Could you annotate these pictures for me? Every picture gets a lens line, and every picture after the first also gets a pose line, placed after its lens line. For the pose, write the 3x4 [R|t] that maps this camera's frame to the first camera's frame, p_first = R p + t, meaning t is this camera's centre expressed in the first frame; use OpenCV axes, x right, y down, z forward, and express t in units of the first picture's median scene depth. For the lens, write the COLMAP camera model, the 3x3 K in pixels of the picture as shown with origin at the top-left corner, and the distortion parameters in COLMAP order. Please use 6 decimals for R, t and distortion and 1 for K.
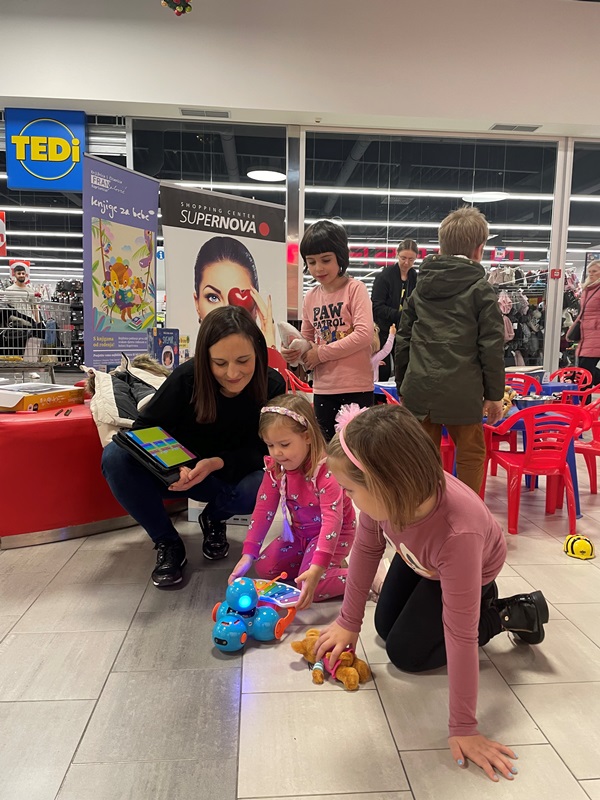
lens RADIAL K [[597.0, 0, 301.6], [0, 597.0, 401.3], [0, 0, 1]] dist [0.029200, -0.043982]
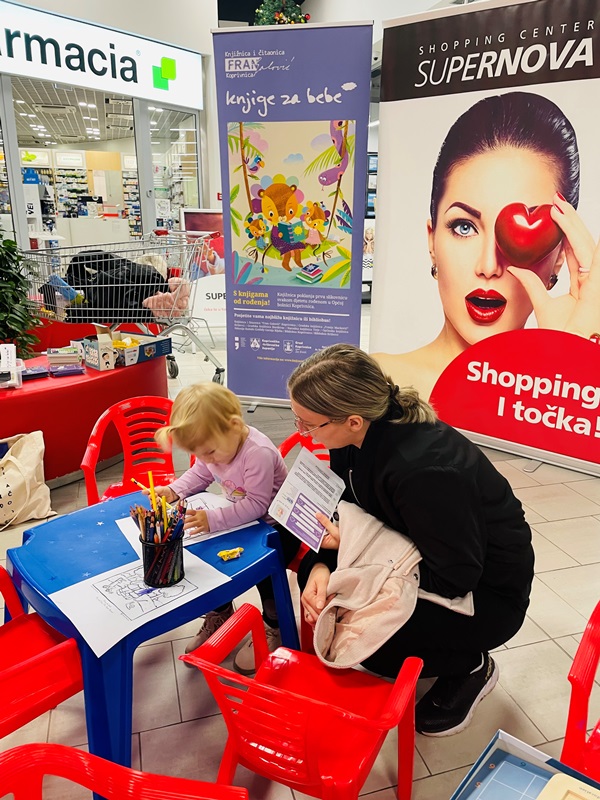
lens RADIAL K [[597.0, 0, 299.9], [0, 597.0, 407.7], [0, 0, 1]] dist [0.029200, -0.043982]
pose [[0.237600, 0.274931, -0.931643, 0.358179], [-0.113349, 0.960404, 0.254510, -0.142353], [0.964727, 0.045129, 0.259355, 0.753129]]
